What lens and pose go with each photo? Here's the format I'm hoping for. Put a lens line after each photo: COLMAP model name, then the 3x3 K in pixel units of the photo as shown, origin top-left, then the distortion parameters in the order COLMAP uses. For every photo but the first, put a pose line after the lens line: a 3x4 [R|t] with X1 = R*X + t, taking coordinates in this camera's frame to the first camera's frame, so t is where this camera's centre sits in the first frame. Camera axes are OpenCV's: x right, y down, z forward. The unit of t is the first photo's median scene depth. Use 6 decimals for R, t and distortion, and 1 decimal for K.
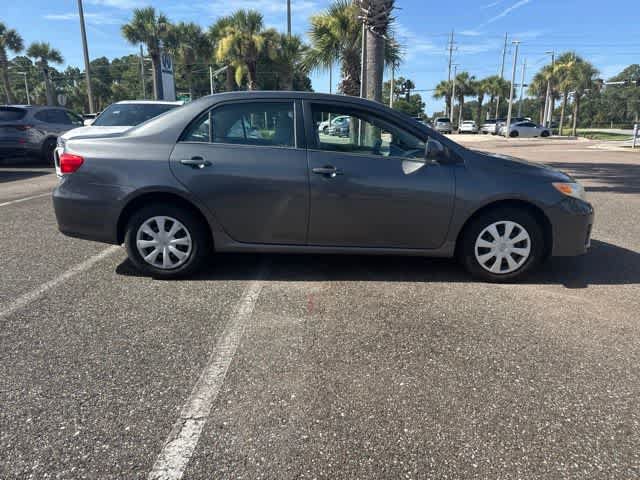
lens RADIAL K [[440.6, 0, 322.3], [0, 440.6, 238.5], [0, 0, 1]] dist [0.029803, -0.033809]
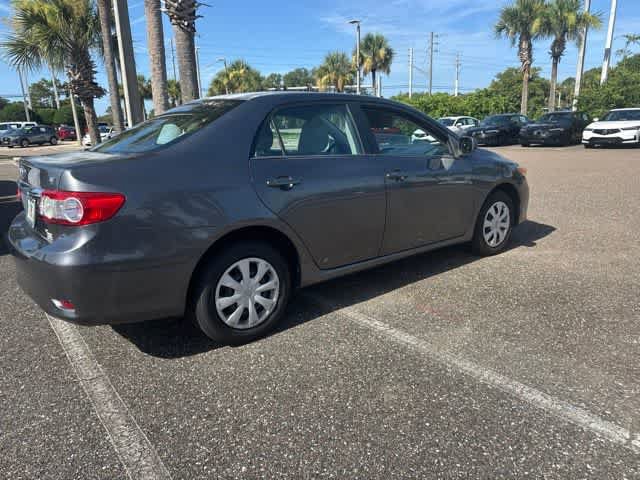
lens RADIAL K [[441.7, 0, 311.8], [0, 441.7, 242.1], [0, 0, 1]] dist [0.025295, -0.033896]
pose [[0.785246, -0.189873, 0.589353, -0.691614], [0.190165, 0.979774, 0.062283, -0.101064], [-0.589258, 0.063167, 0.805472, 0.328570]]
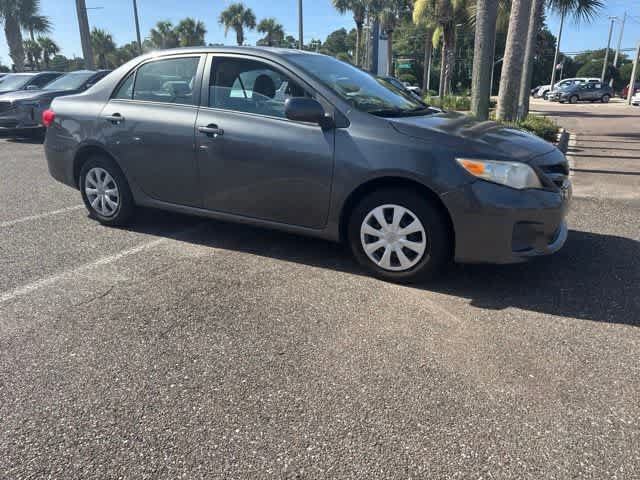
lens RADIAL K [[442.6, 0, 321.5], [0, 442.6, 237.5], [0, 0, 1]] dist [0.007128, -0.001264]
pose [[0.891064, 0.136300, -0.432930, 0.626649], [-0.107380, 0.990073, 0.090696, -0.037662], [0.440994, -0.034328, 0.896854, 0.238864]]
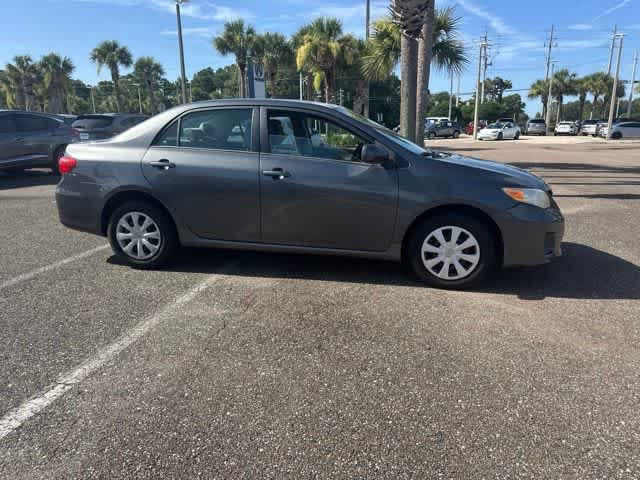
lens RADIAL K [[440.4, 0, 321.7], [0, 440.4, 233.9], [0, 0, 1]] dist [0.029409, -0.033512]
pose [[0.980943, 0.035239, -0.191075, 0.310021], [-0.038434, 0.999176, -0.013043, 0.001273], [0.190458, 0.020138, 0.981489, -0.011816]]
